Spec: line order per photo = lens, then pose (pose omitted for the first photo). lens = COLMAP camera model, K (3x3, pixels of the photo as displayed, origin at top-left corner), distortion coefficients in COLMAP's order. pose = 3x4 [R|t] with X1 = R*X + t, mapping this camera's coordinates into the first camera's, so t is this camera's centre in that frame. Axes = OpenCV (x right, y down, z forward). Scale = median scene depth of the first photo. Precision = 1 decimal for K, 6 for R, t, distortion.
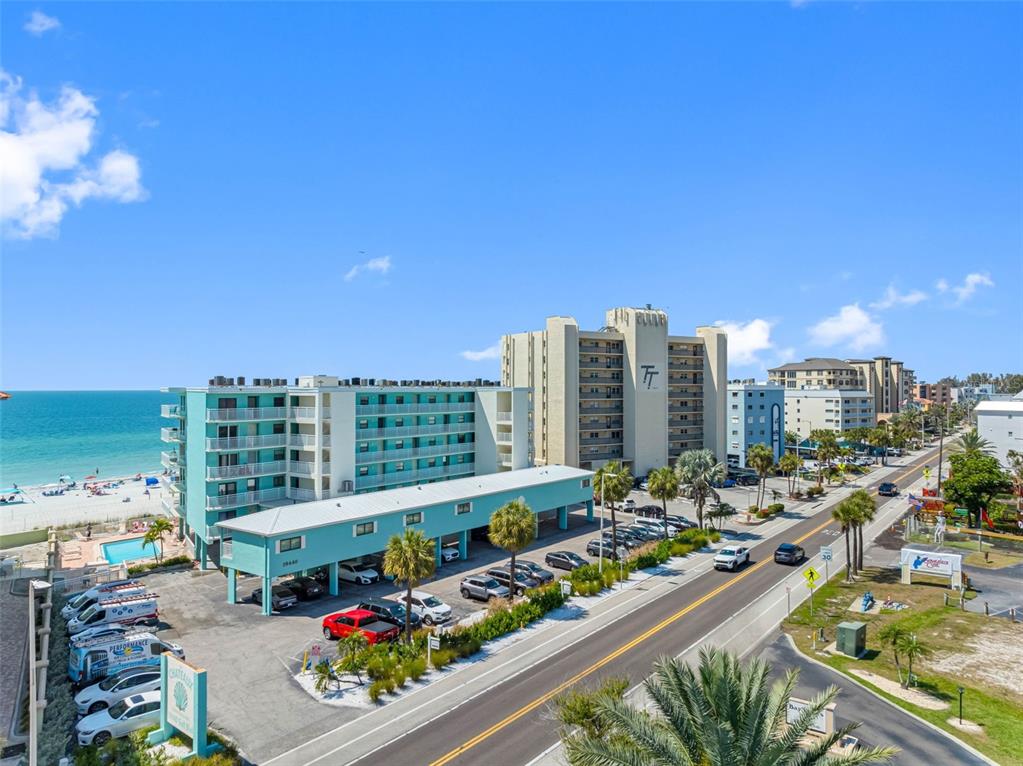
lens RADIAL K [[714.8, 0, 511.8], [0, 714.8, 375.8], [0, 0, 1]] dist [-0.001449, -0.000841]
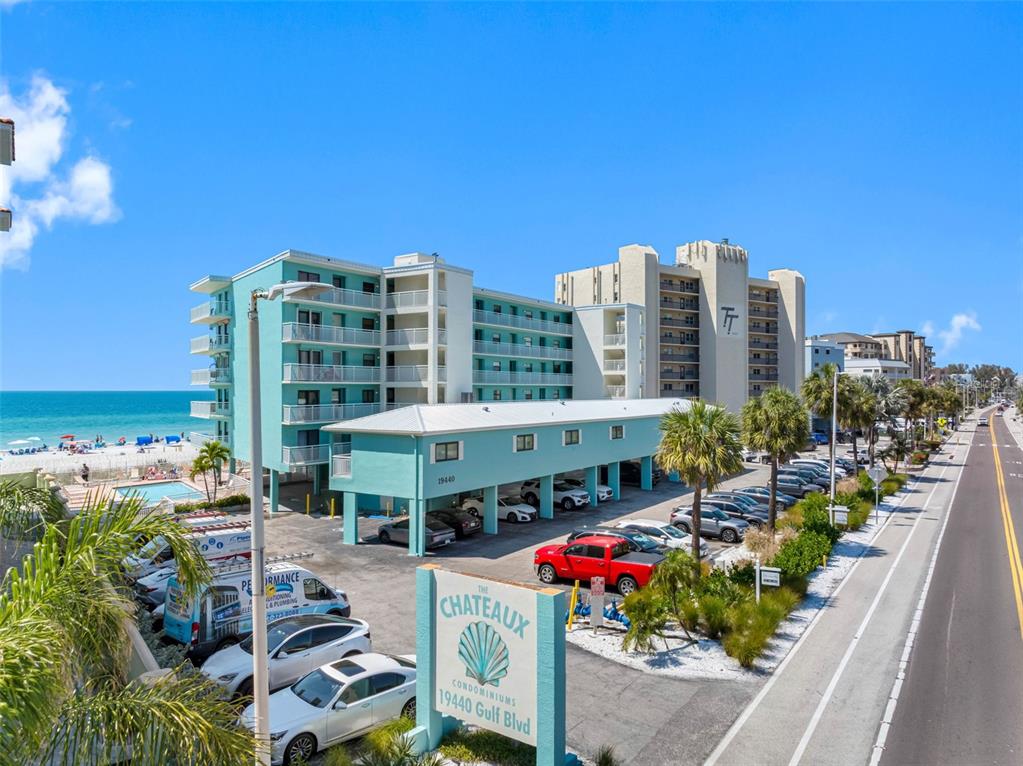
lens RADIAL K [[718.2, 0, 513.7], [0, 718.2, 378.6], [0, 0, 1]] dist [-0.000922, -0.004921]
pose [[0.998188, 0.002007, 0.060140, -0.224718], [-0.002178, 0.999994, 0.002783, 0.129232], [-0.060134, -0.002909, 0.998186, 0.257208]]
